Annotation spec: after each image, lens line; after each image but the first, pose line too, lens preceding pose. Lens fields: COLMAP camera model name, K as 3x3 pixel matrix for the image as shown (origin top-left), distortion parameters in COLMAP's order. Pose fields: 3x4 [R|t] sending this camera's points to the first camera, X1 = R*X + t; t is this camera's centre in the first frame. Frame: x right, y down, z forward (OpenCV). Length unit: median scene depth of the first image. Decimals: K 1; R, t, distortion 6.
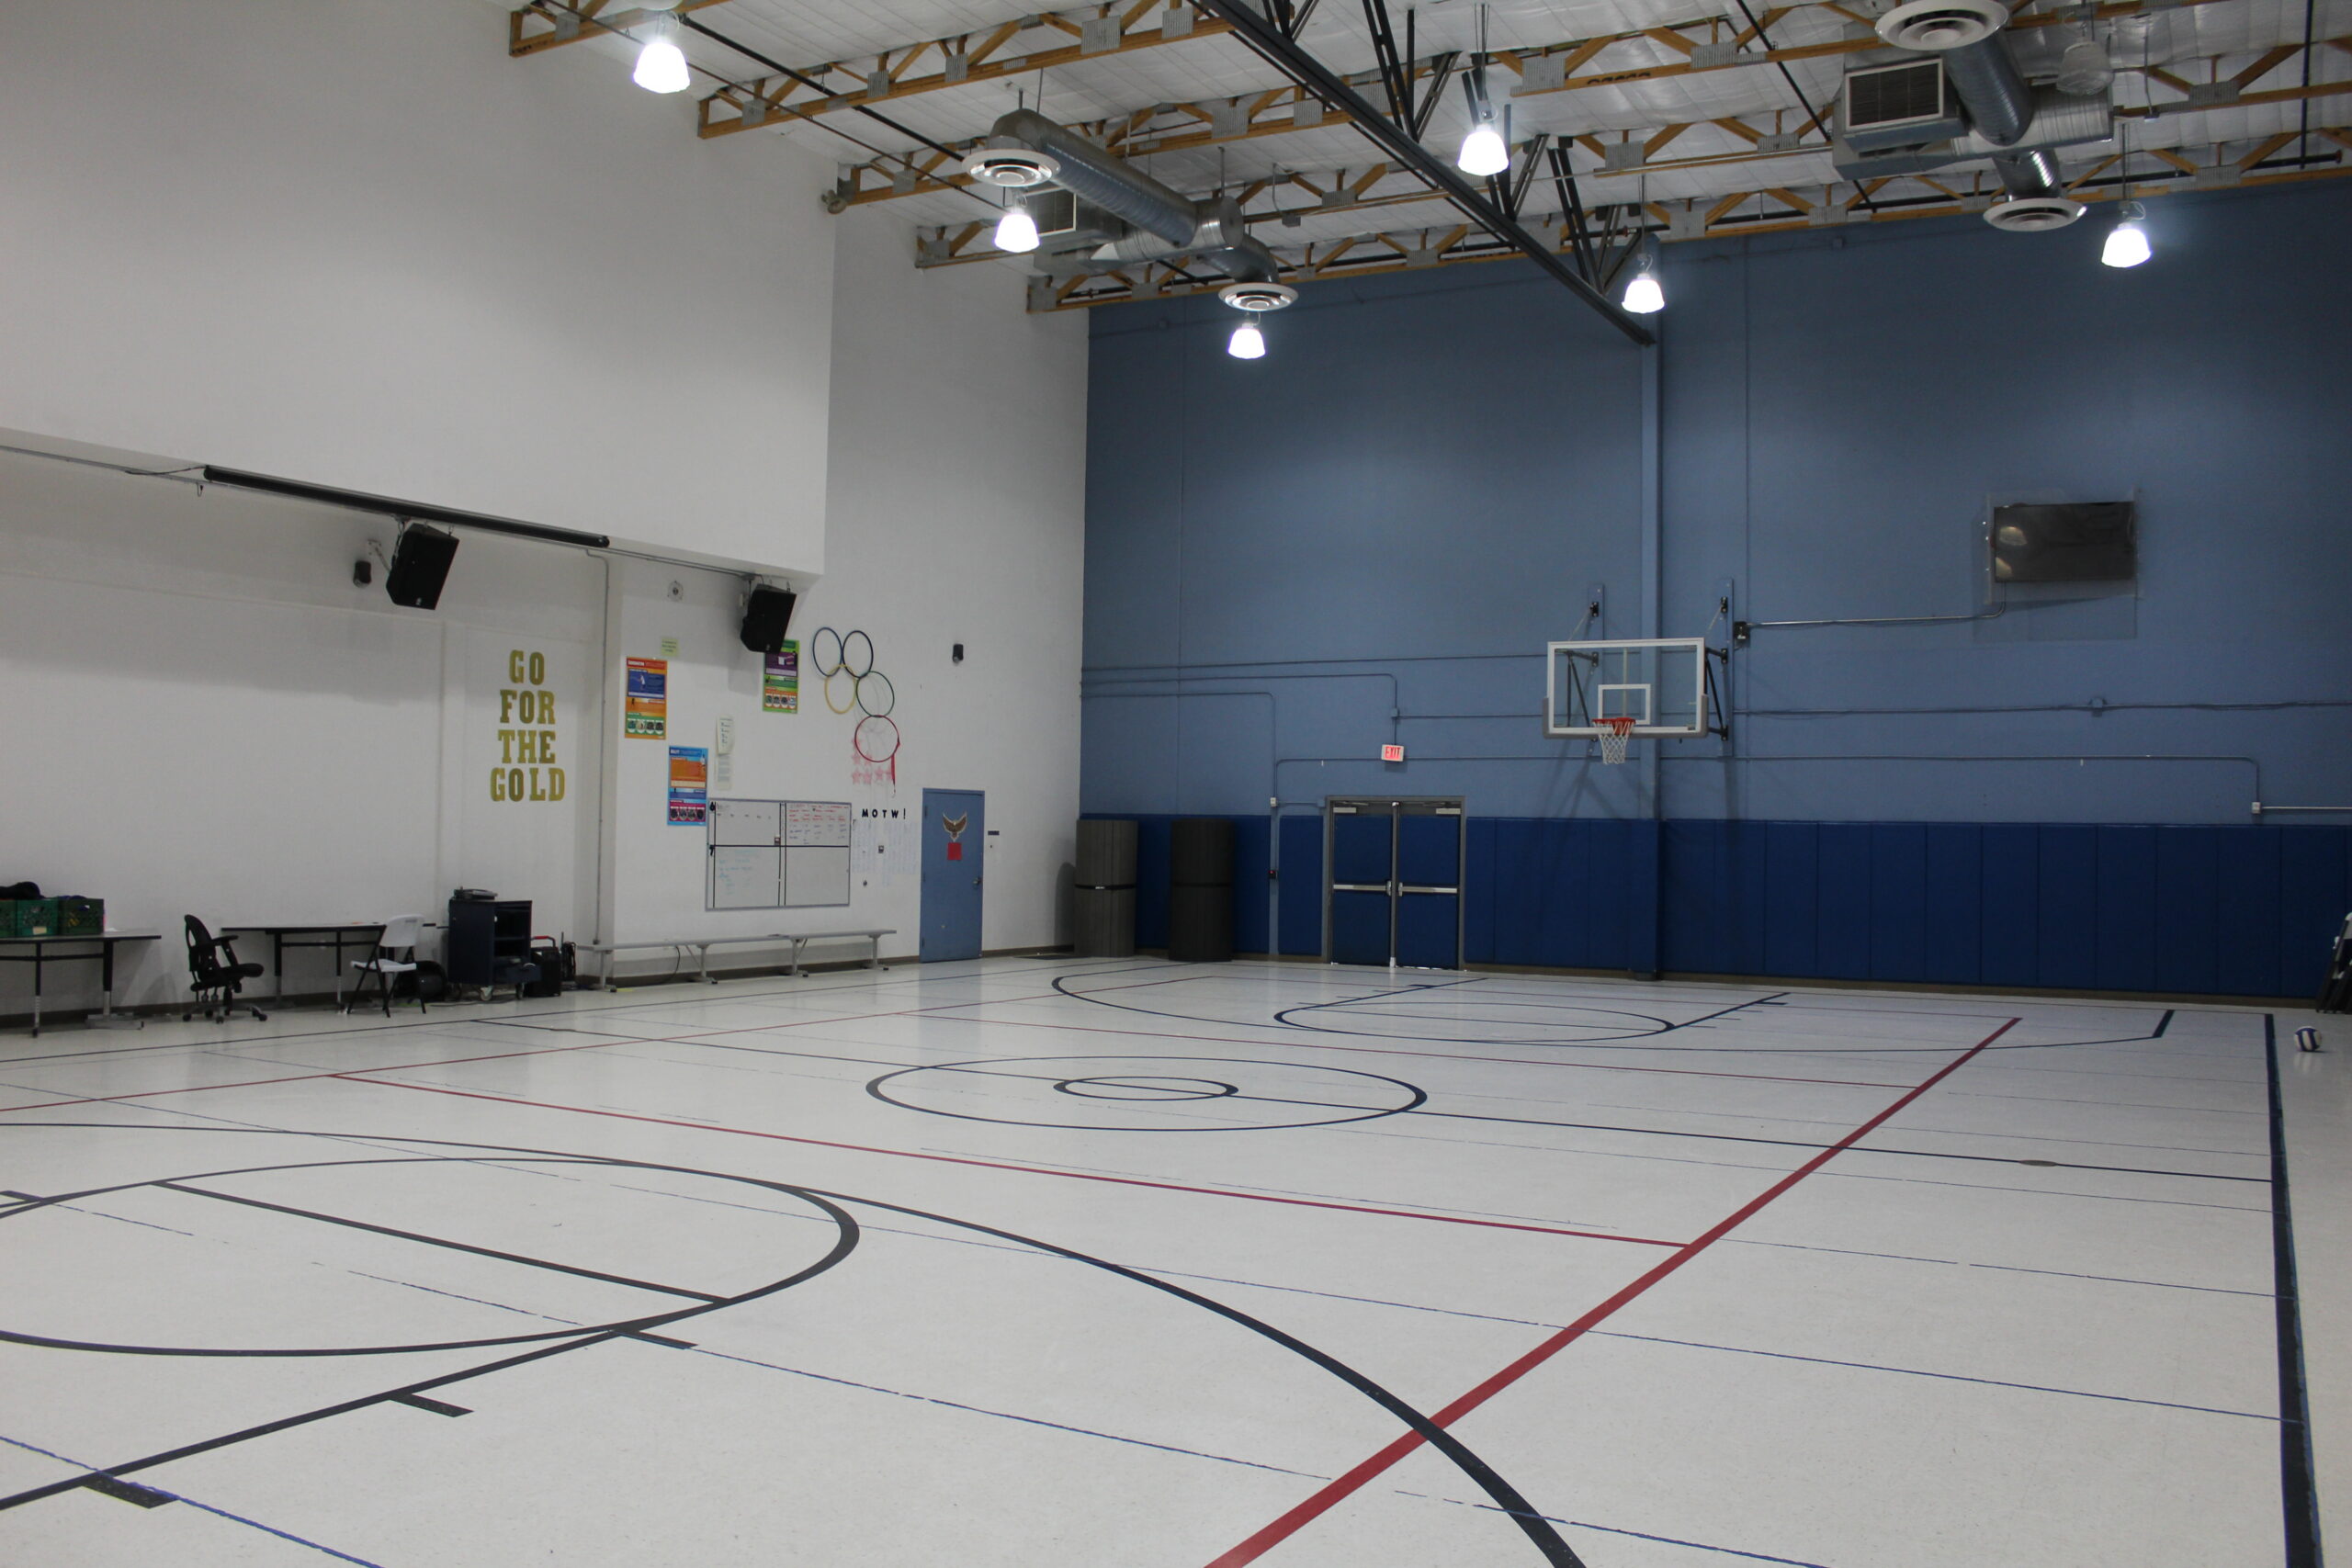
lens RADIAL K [[1975.6, 0, 1184.8], [0, 1975.6, 783.9], [0, 0, 1]] dist [-0.060051, 0.029712]
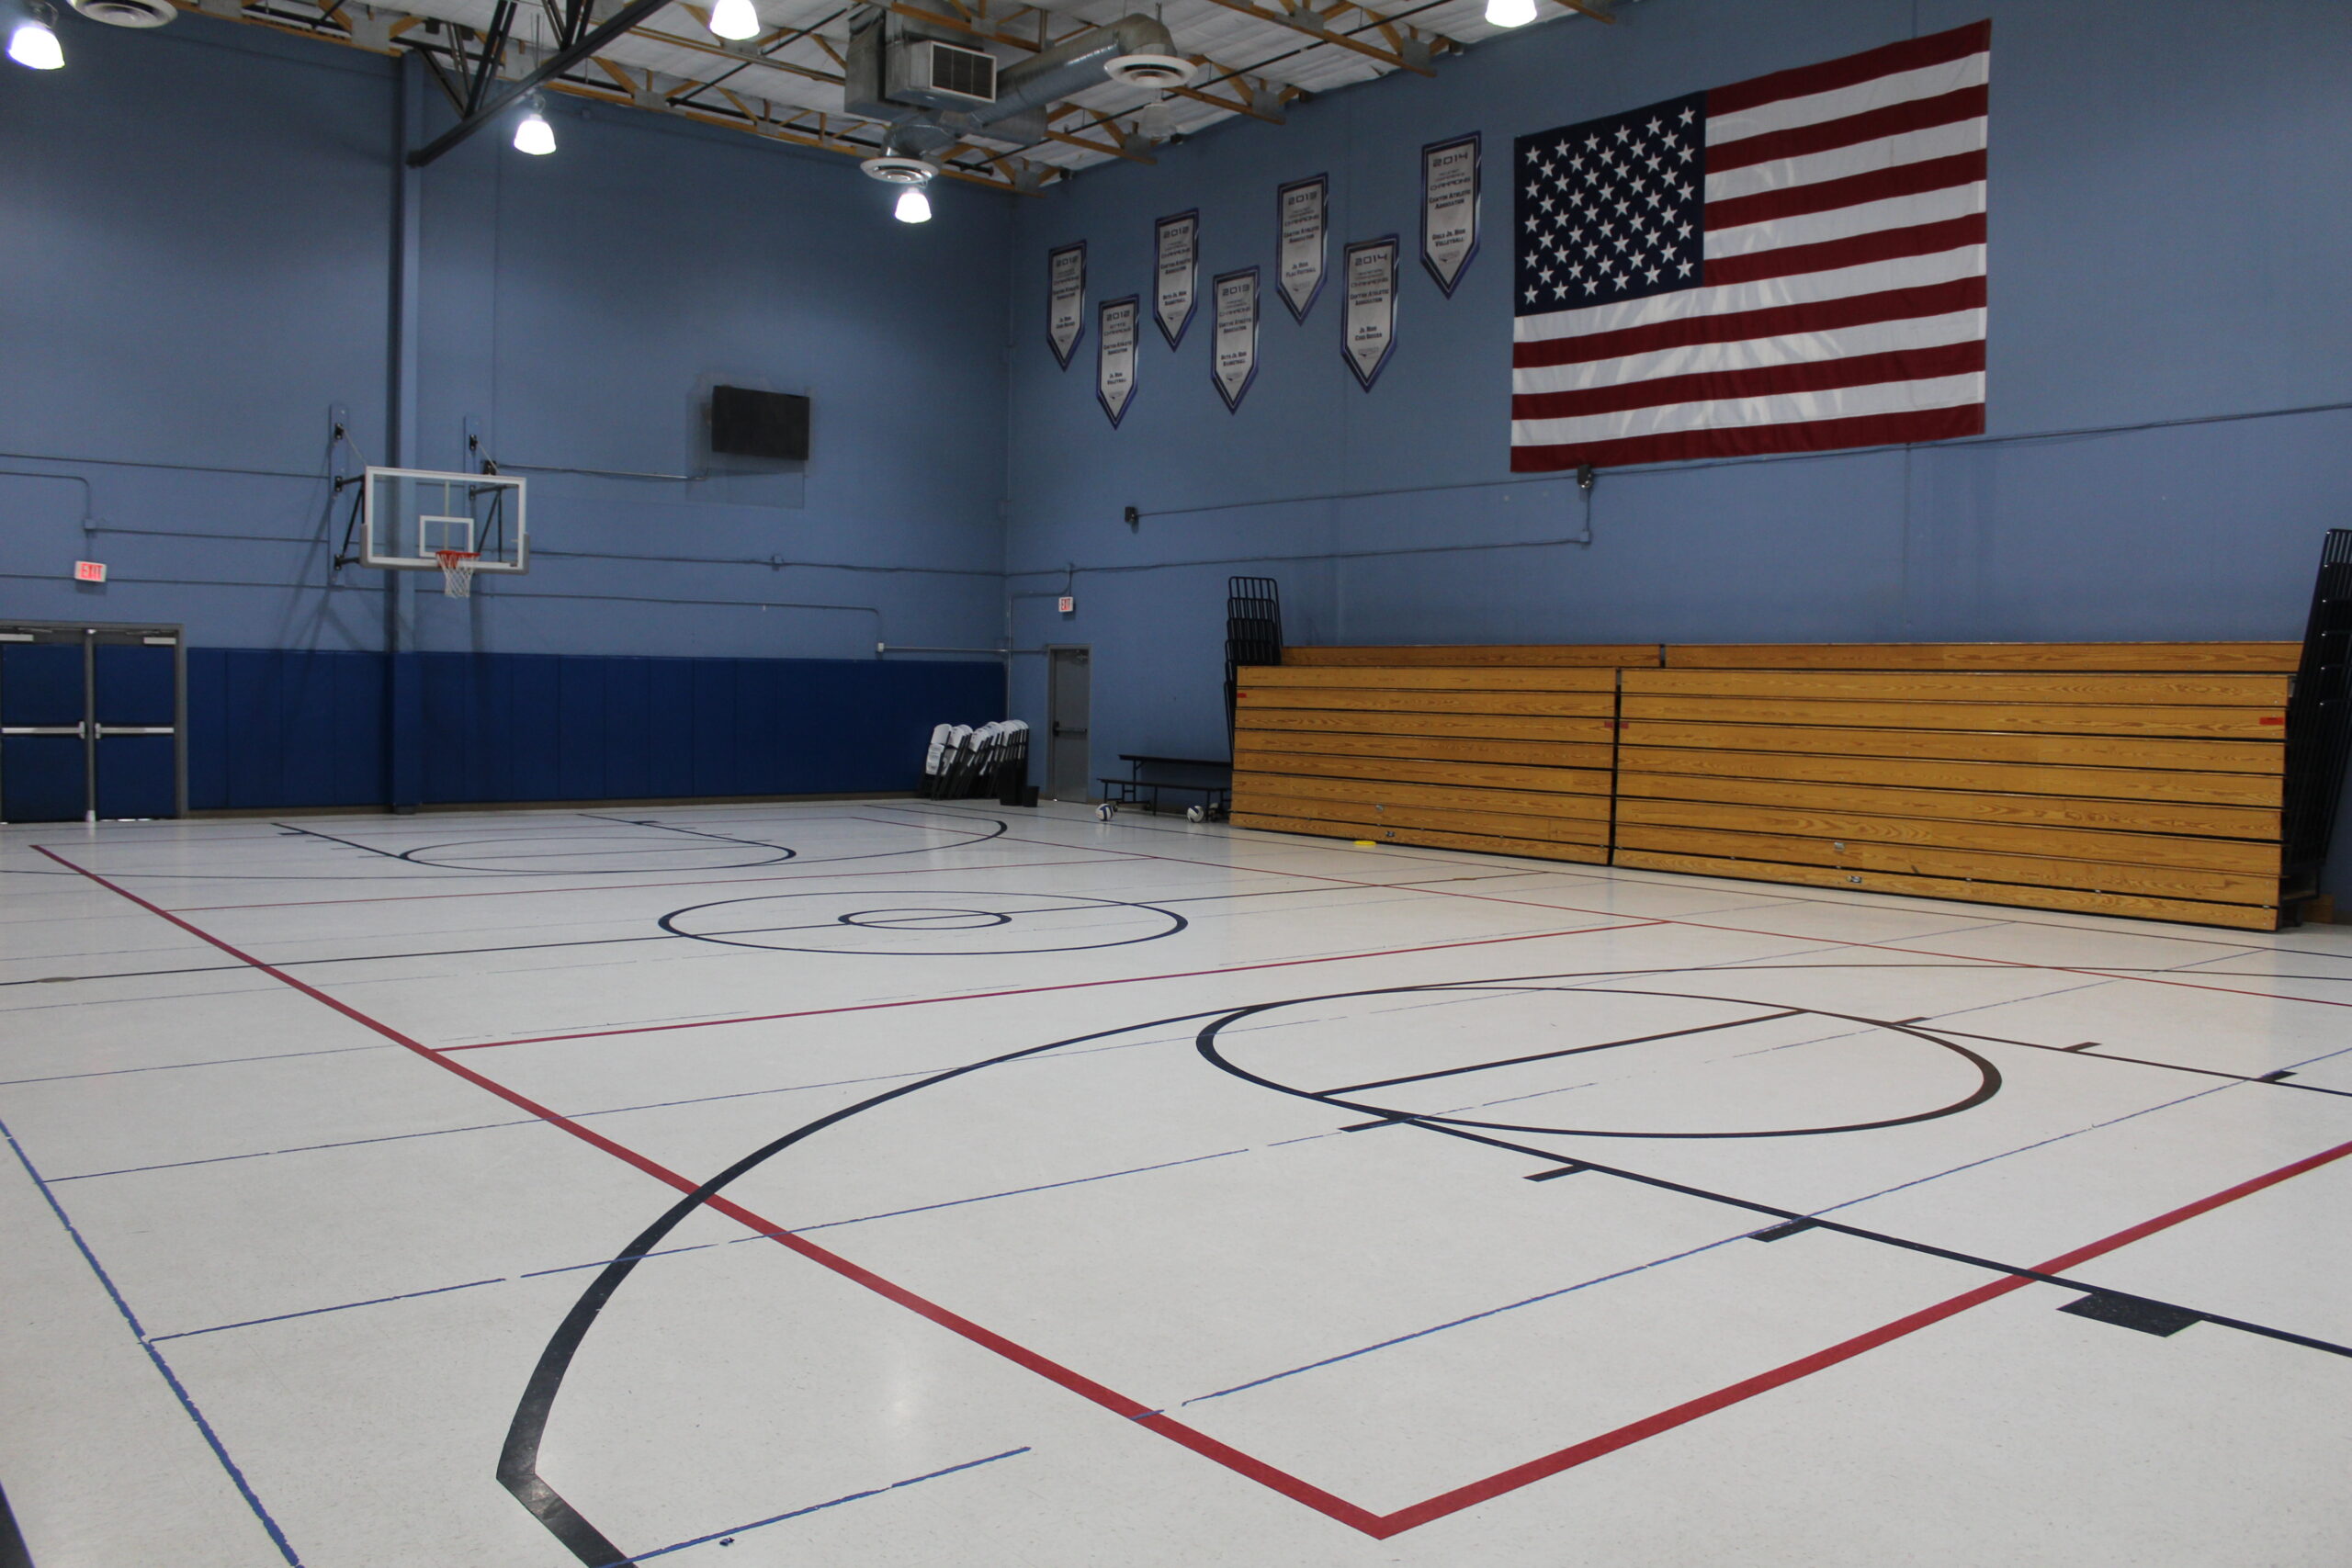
lens RADIAL K [[1975.6, 0, 1184.5], [0, 1975.6, 788.4], [0, 0, 1]] dist [-0.060051, 0.029712]
pose [[0.396810, -0.060117, 0.915930, -0.522748], [-0.031346, 0.996383, 0.078977, -0.003677], [-0.917366, -0.060049, 0.393490, 0.250636]]
